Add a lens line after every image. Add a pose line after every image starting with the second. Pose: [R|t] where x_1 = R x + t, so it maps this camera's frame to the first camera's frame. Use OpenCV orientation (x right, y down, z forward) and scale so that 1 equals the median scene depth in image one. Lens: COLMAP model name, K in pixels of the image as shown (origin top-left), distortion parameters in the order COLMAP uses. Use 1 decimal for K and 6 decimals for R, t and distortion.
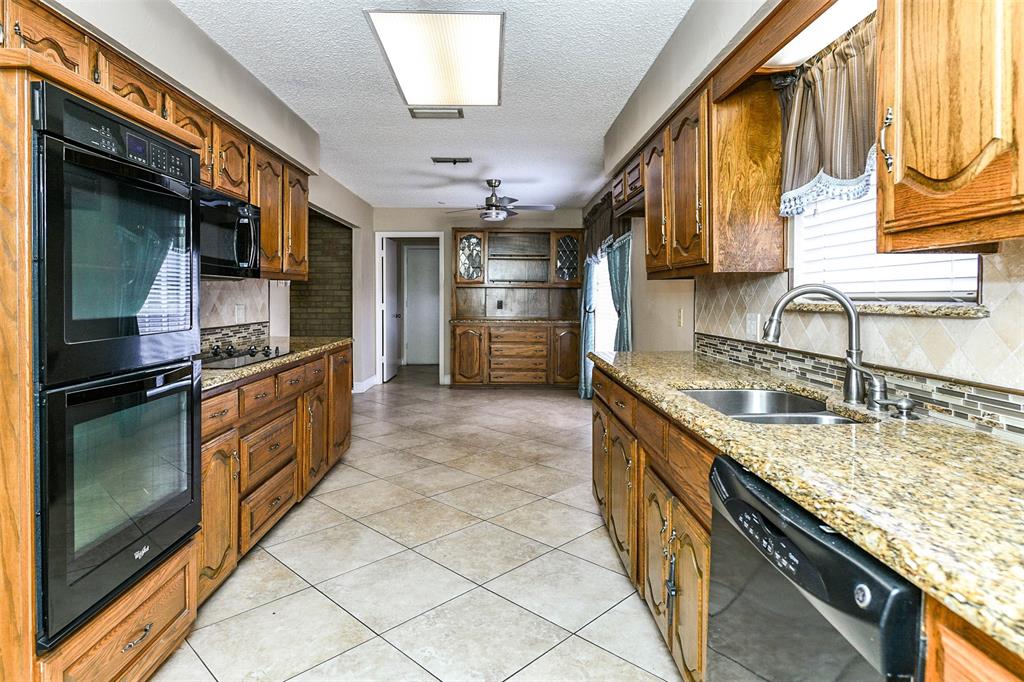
lens RADIAL K [[585.4, 0, 509.6], [0, 585.4, 301.6], [0, 0, 1]] dist [0.005703, 0.000828]
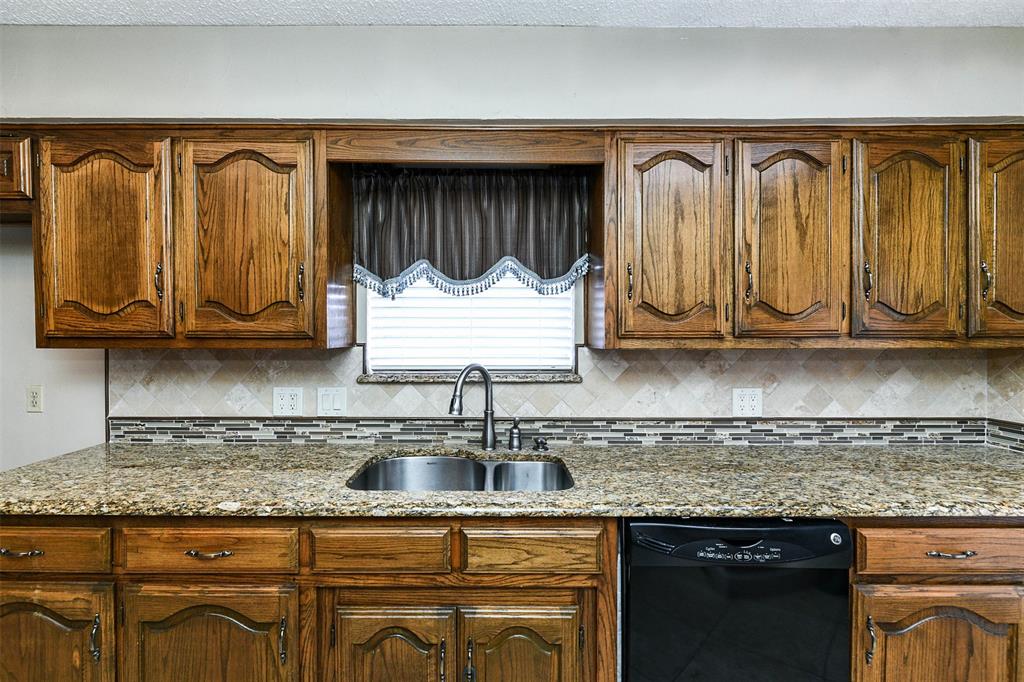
lens RADIAL K [[405.4, 0, 511.4], [0, 405.4, 340.1], [0, 0, 1]] dist [0.002994, -0.000137]
pose [[0.020874, 0.000718, 0.999782, -0.398620], [0.006625, 0.999978, -0.000856, -0.089169], [-0.999760, 0.006642, 0.020869, 1.037899]]
